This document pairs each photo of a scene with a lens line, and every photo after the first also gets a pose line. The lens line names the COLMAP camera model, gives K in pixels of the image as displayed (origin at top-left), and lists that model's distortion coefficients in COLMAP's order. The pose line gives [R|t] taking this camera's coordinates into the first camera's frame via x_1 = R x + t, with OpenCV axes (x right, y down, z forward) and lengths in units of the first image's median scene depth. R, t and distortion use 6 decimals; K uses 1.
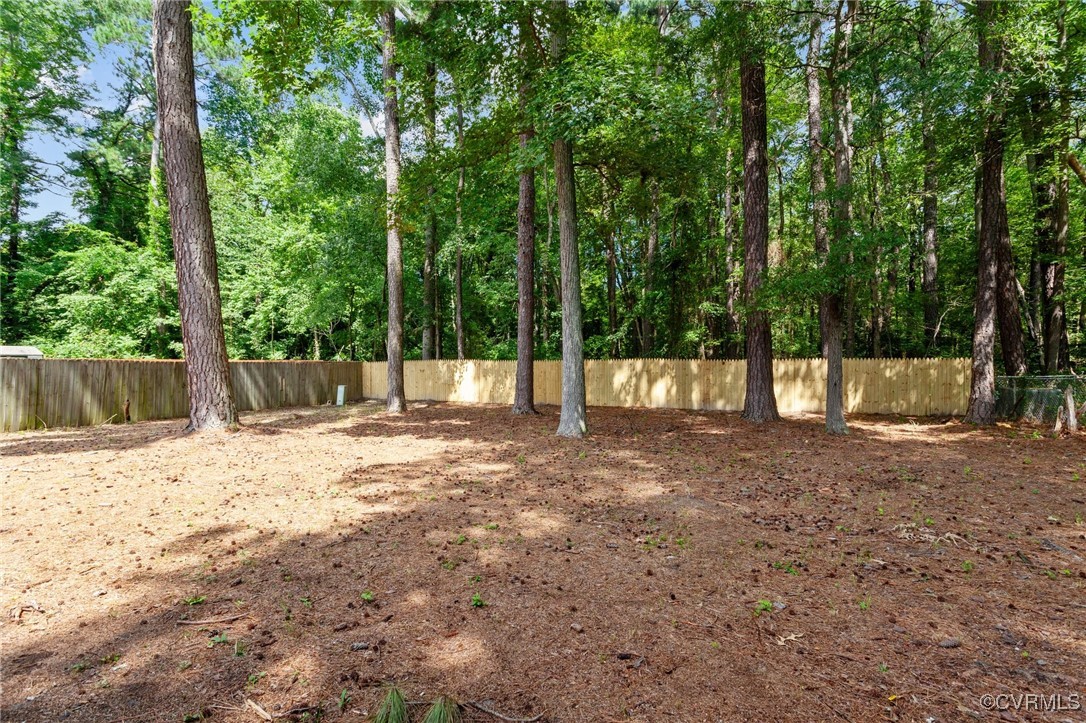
lens RADIAL K [[515.9, 0, 543.5], [0, 515.9, 361.6], [0, 0, 1]] dist [-0.002229, 0.002606]
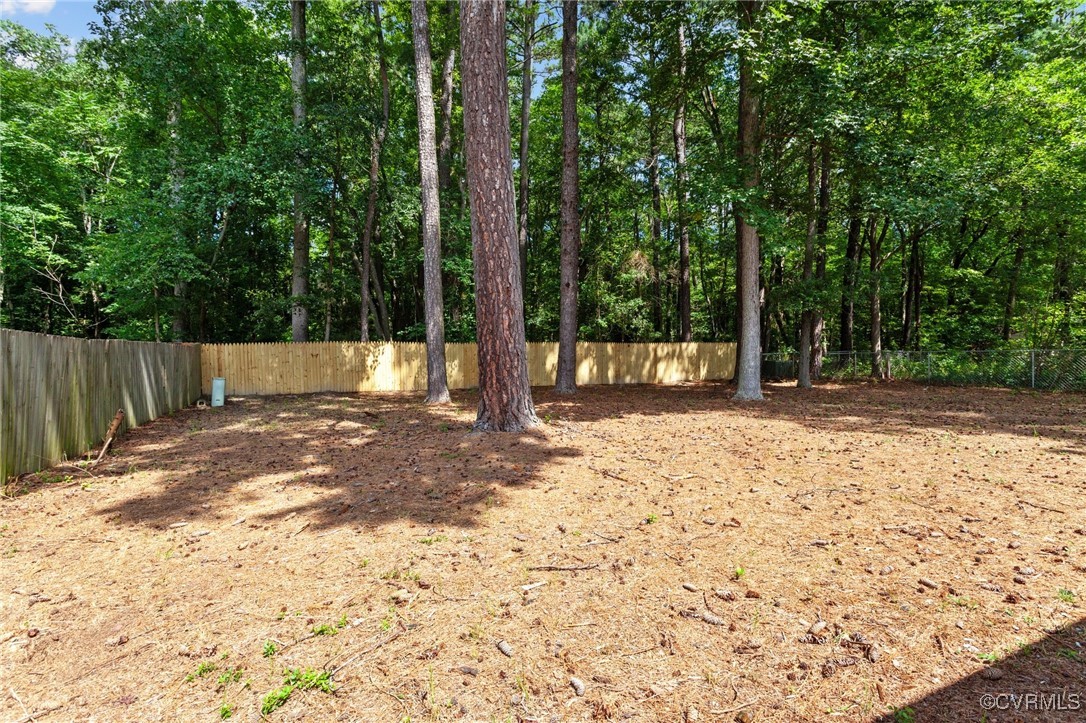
lens RADIAL K [[515.9, 0, 544.2], [0, 515.9, 358.3], [0, 0, 1]] dist [-0.002229, 0.002606]
pose [[0.740986, -0.015879, 0.671333, -0.618580], [-0.001377, 0.999682, 0.025166, 0.001650], [-0.671519, -0.019572, 0.740728, 0.211202]]
